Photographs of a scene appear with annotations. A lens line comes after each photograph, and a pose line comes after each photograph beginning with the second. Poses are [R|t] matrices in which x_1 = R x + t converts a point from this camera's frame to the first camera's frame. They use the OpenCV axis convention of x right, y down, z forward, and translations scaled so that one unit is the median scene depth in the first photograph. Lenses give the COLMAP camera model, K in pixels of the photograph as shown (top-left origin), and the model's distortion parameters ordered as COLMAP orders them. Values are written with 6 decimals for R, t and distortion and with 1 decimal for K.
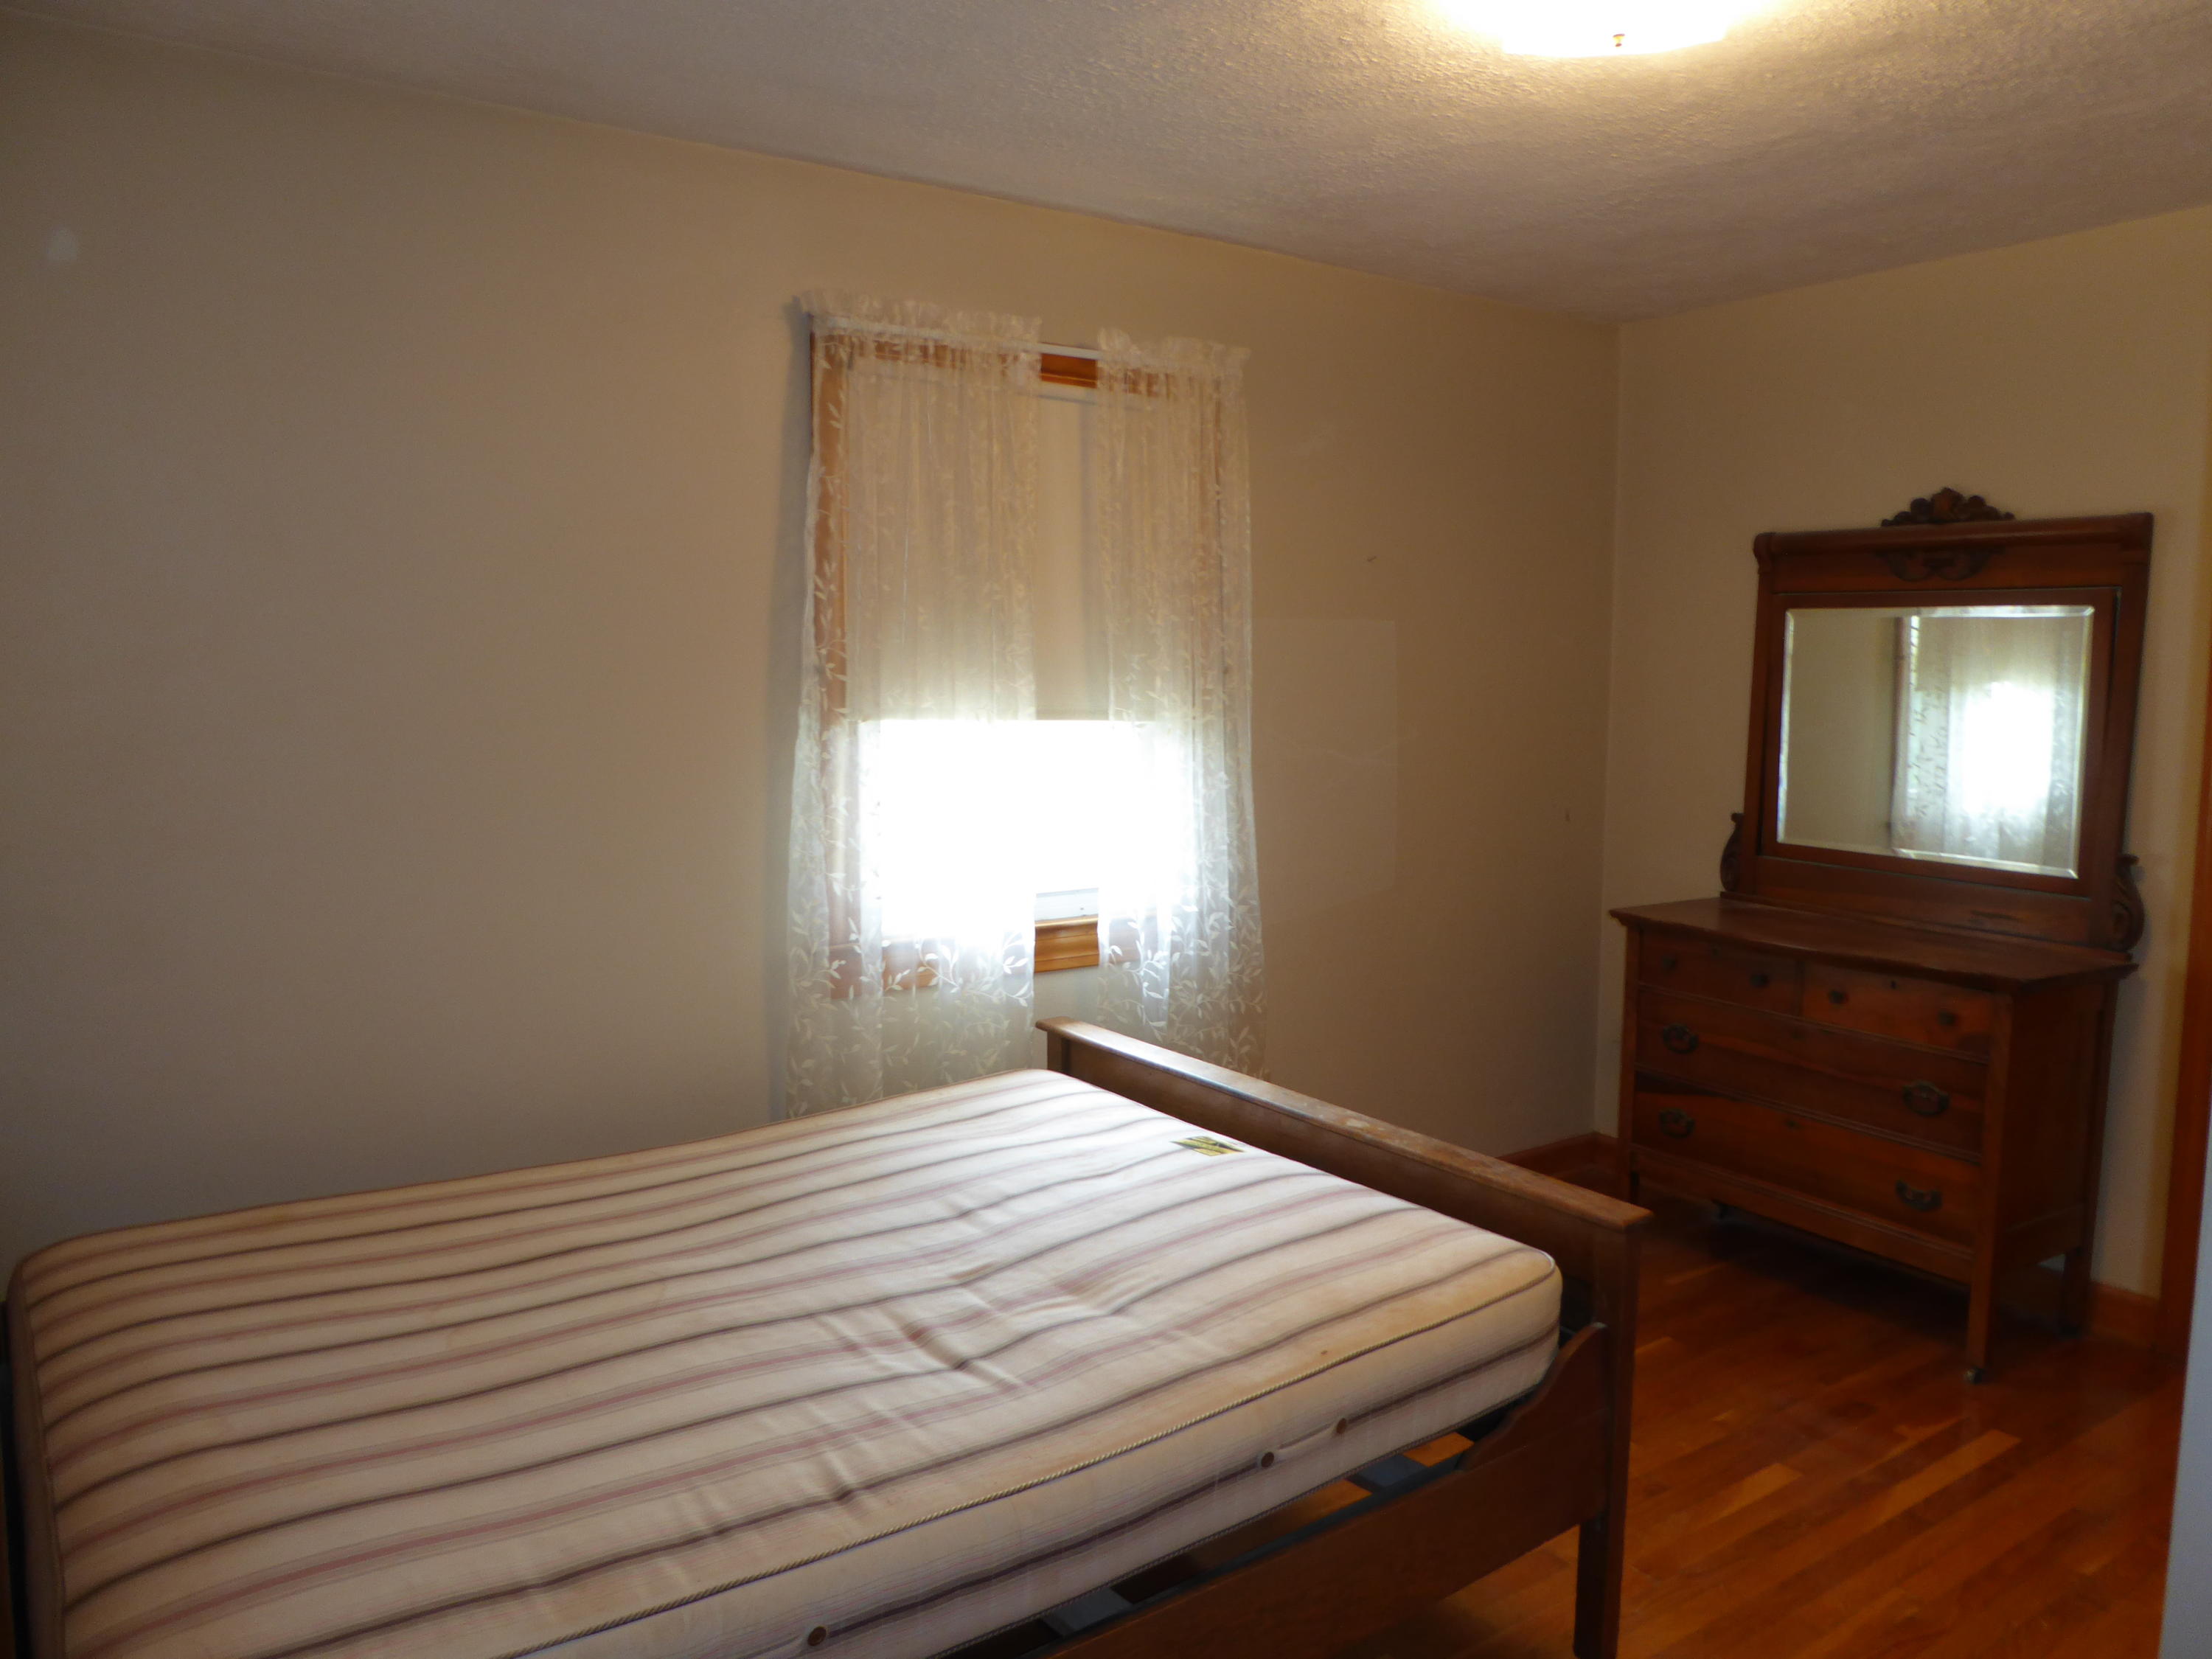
lens RADIAL K [[1578.0, 0, 1118.7], [0, 1578.0, 823.3], [0, 0, 1]] dist [-0.046719, 0.026847]
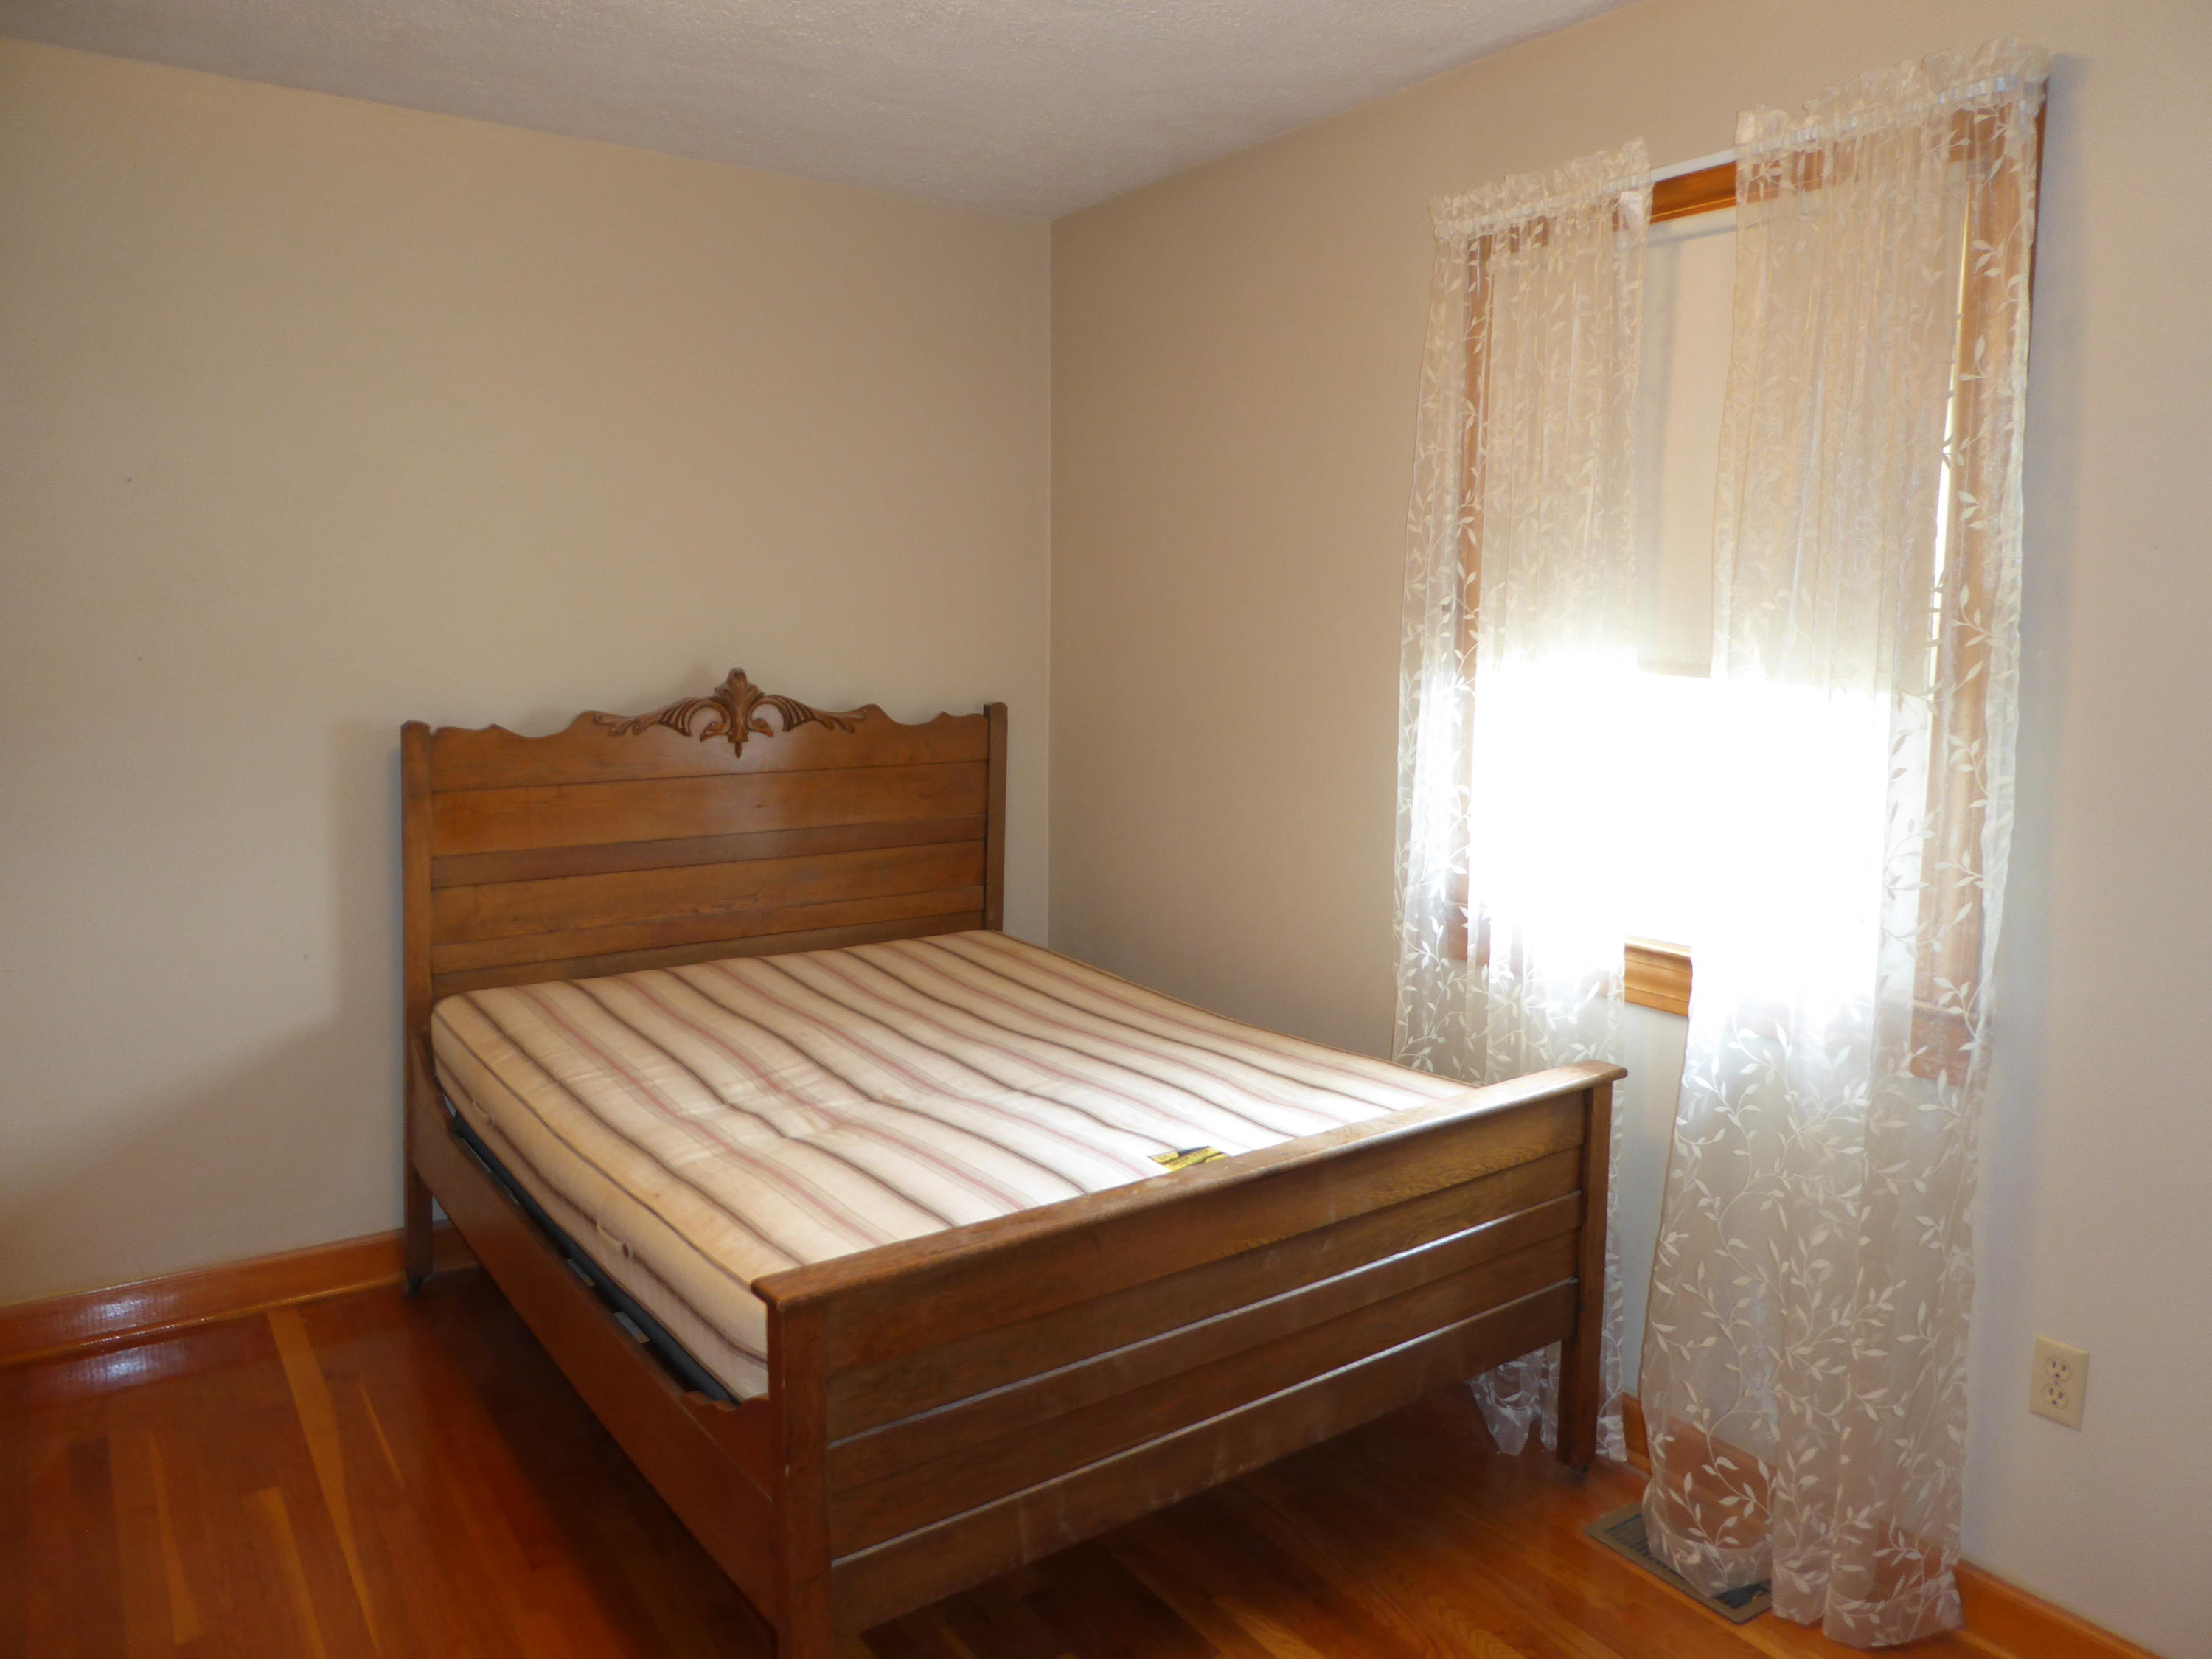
lens RADIAL K [[1578.0, 0, 1118.7], [0, 1578.0, 823.3], [0, 0, 1]] dist [-0.046719, 0.026847]
pose [[-0.006014, 0.128465, -0.991696, 0.773228], [-0.109986, 0.985612, 0.128344, -0.069737], [0.993915, 0.109844, 0.008202, 0.820883]]
